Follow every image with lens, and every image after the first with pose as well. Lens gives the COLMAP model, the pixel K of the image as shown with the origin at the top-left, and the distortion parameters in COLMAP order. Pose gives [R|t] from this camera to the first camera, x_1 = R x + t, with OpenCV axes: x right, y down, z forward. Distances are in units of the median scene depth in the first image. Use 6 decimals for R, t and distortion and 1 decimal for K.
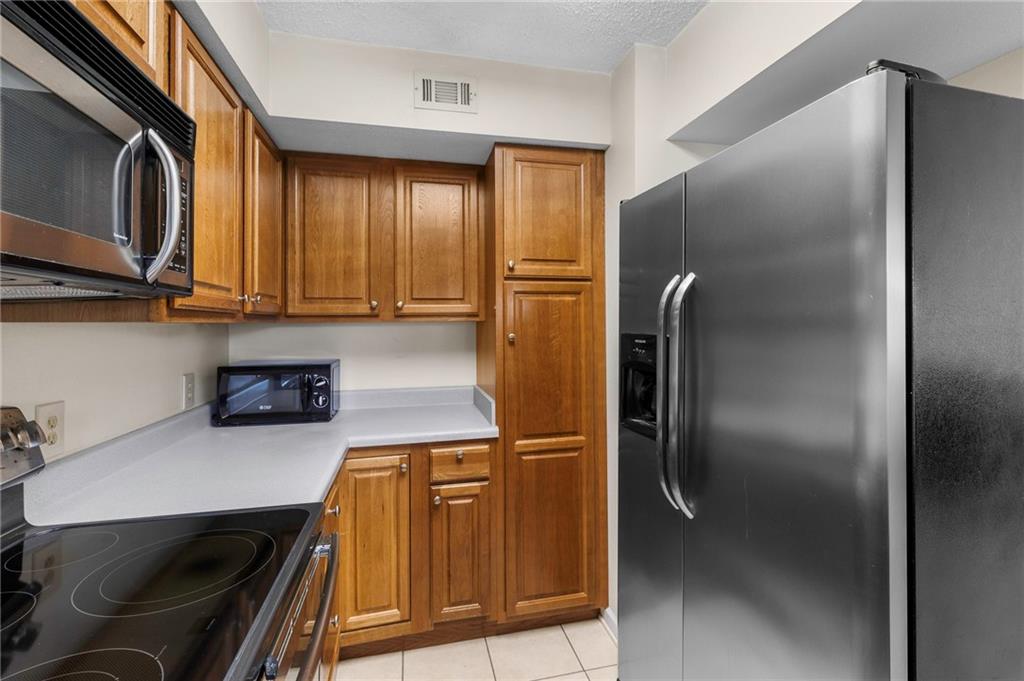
lens RADIAL K [[450.7, 0, 513.5], [0, 450.7, 316.0], [0, 0, 1]] dist [0.001022, 0.000216]
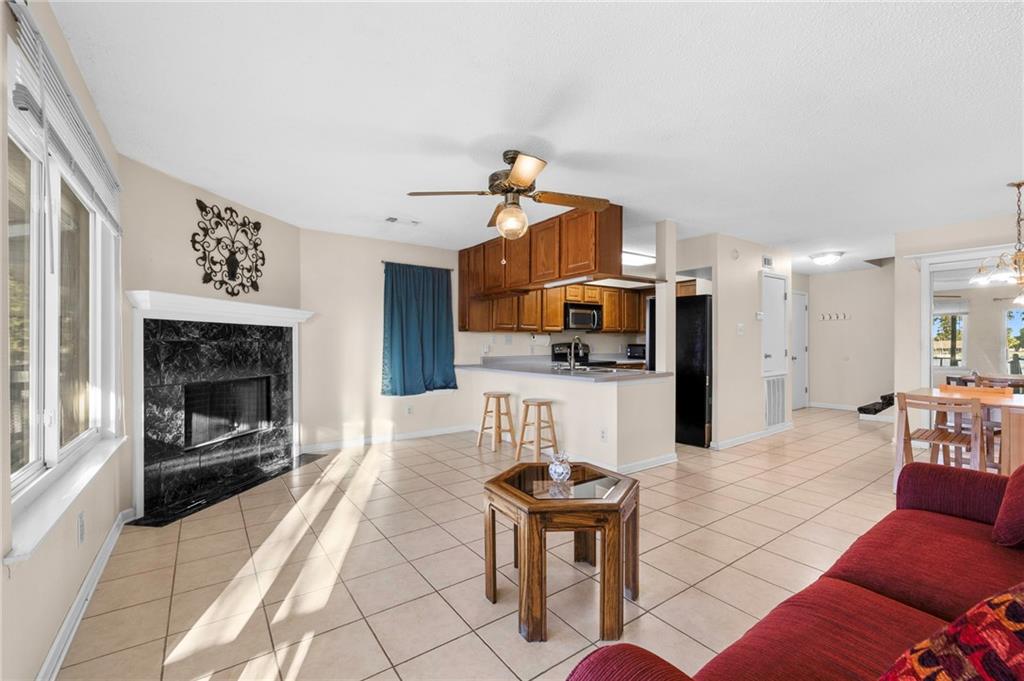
lens RADIAL K [[429.8, 0, 510.2], [0, 429.8, 346.7], [0, 0, 1]] dist [-0.002133, 0.000235]
pose [[0.372625, 0.016834, -0.927829, 2.582772], [0.020524, 0.999441, 0.026376, 0.008551], [0.927755, -0.028872, 0.372071, -1.466935]]
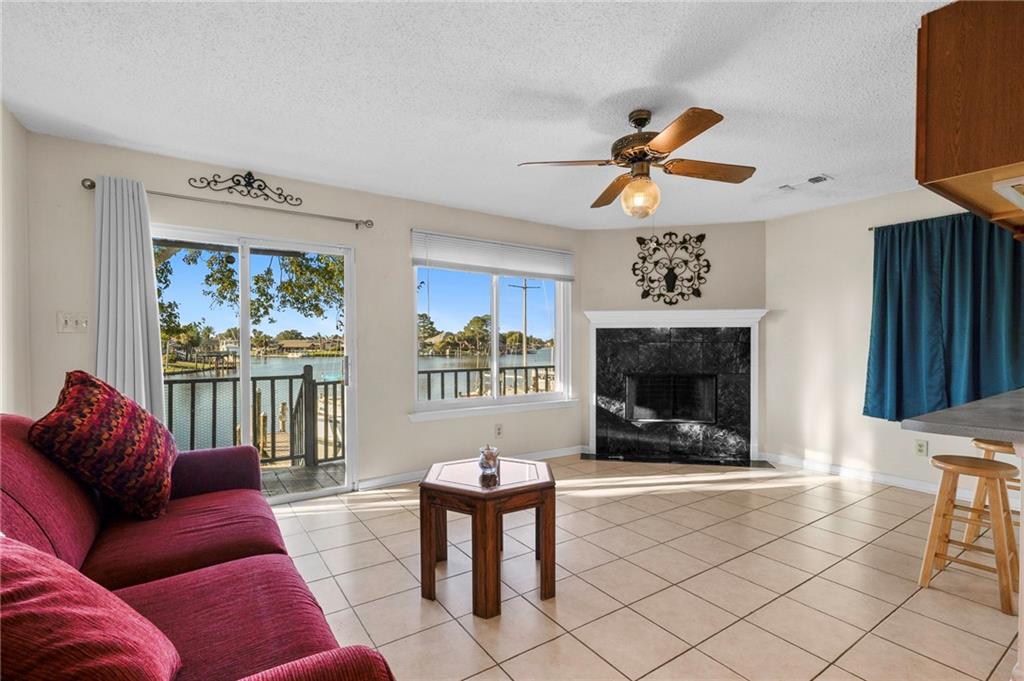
lens RADIAL K [[466.6, 0, 511.0], [0, 466.6, 348.5], [0, 0, 1]] dist [-0.007054, 0.000095]
pose [[-0.938012, 0.015791, -0.346244, 2.027870], [0.021358, 0.999697, -0.012268, 0.055188], [0.345945, -0.018903, -0.938064, 0.147456]]
